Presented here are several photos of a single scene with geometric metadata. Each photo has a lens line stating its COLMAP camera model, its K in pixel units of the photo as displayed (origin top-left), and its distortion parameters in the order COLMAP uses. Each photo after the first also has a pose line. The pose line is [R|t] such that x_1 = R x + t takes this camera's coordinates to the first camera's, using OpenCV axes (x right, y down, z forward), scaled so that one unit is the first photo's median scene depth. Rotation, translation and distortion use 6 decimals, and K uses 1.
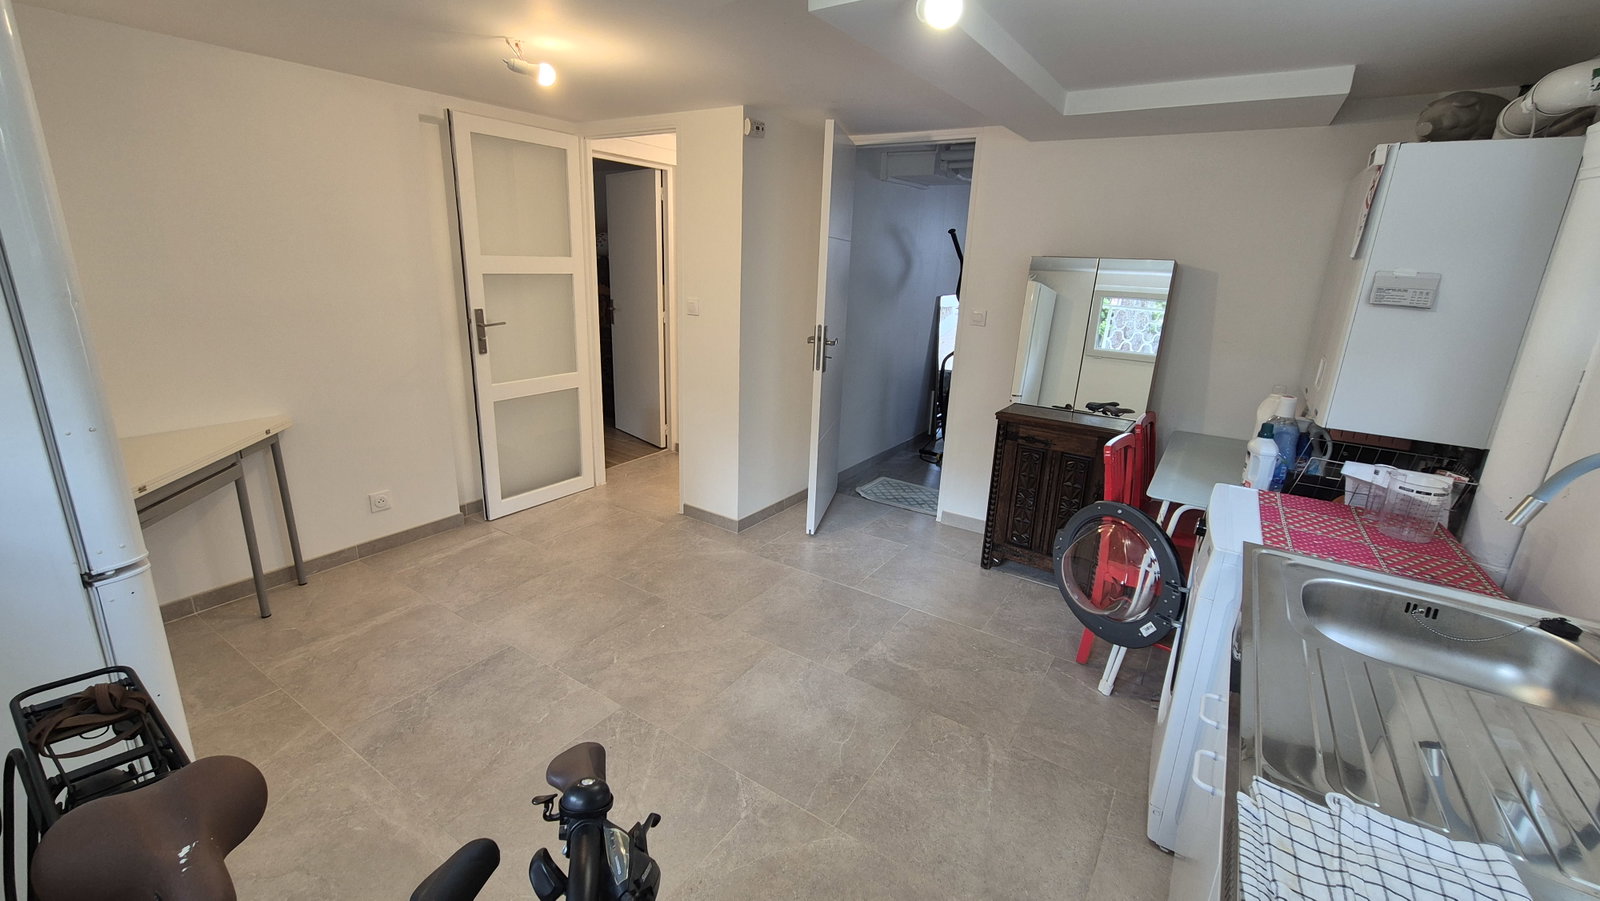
lens RADIAL K [[658.4, 0, 800.0], [0, 658.4, 441.9], [0, 0, 1]] dist [-0.004578, 0.000919]
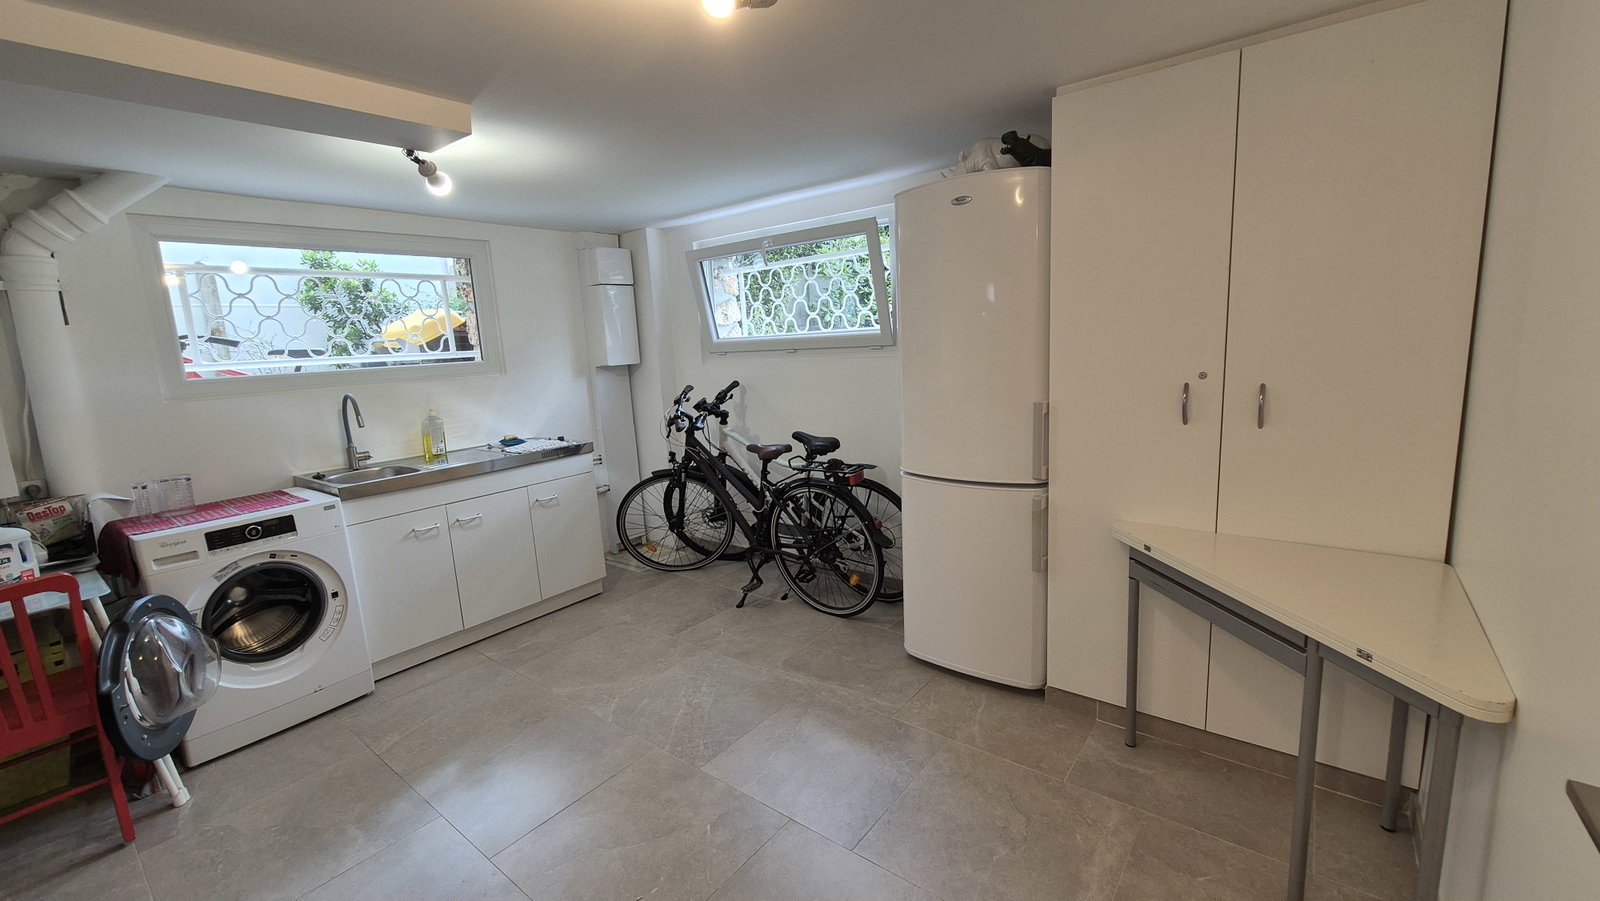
lens RADIAL K [[658.4, 0, 795.5], [0, 658.4, 447.6], [0, 0, 1]] dist [-0.004578, 0.000919]
pose [[-0.995767, 0.000101, 0.091916, -0.467942], [0.040280, 0.899346, 0.435379, -0.424972], [-0.082621, 0.437238, -0.895543, 1.535616]]
